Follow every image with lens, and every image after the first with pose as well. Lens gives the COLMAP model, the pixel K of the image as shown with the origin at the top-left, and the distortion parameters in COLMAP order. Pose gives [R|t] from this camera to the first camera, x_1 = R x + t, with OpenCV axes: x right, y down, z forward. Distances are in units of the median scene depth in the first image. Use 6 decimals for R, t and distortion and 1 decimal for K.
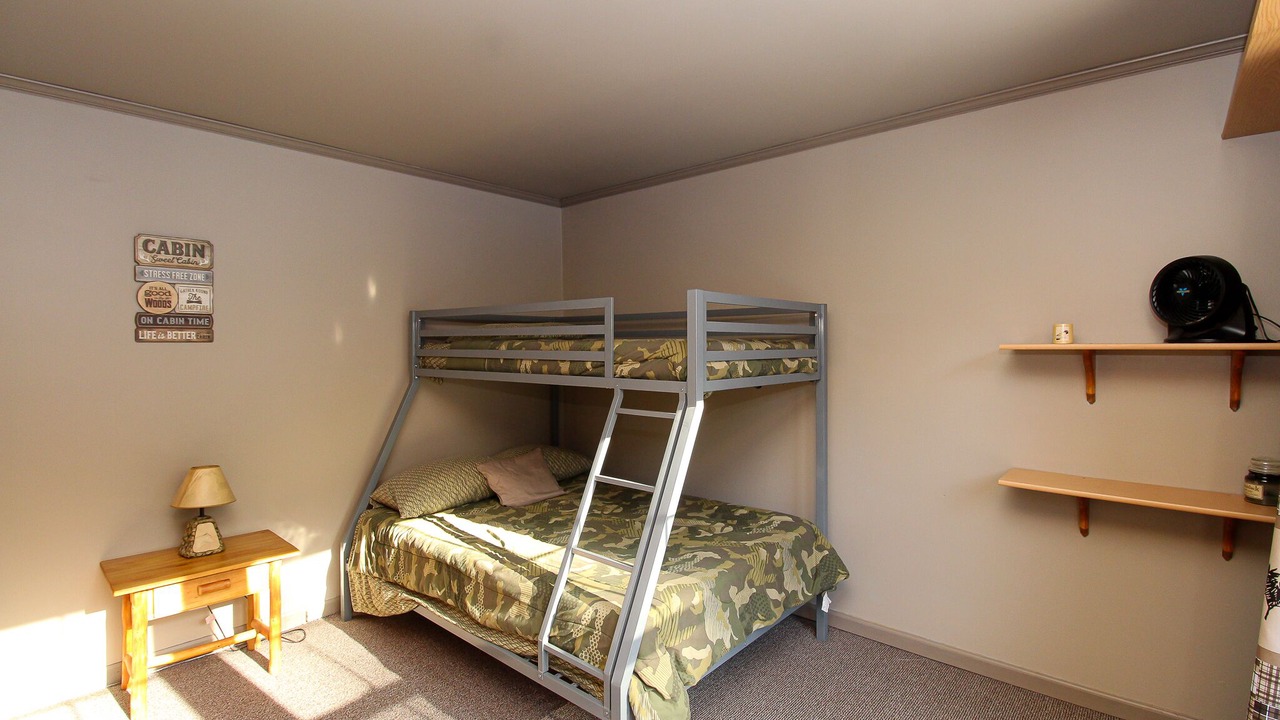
lens RADIAL K [[592.7, 0, 644.9], [0, 592.7, 354.9], [0, 0, 1]] dist [0.001458, -0.013242]
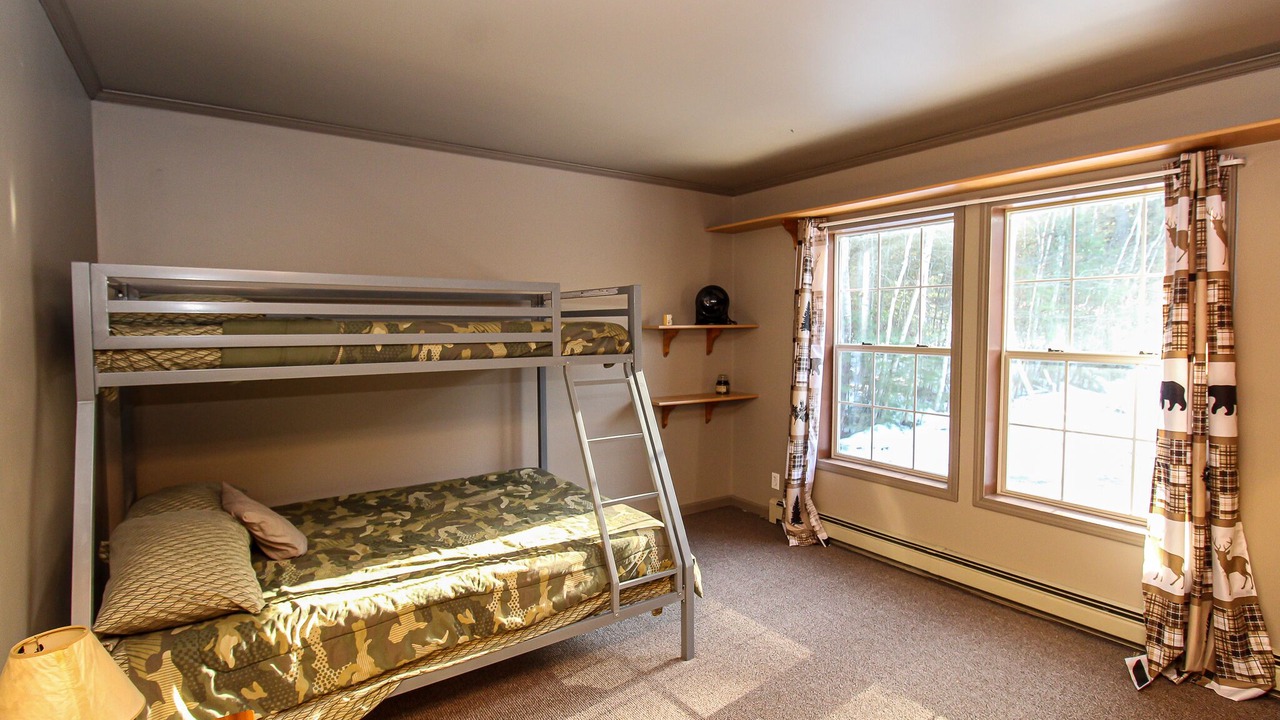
lens RADIAL K [[592.7, 0, 644.9], [0, 592.7, 354.9], [0, 0, 1]] dist [0.001458, -0.013242]
pose [[0.258467, -0.049398, 0.964756, -1.026700], [0.017976, 0.998765, 0.046323, -0.011800], [-0.965853, 0.005369, 0.259036, 0.532564]]
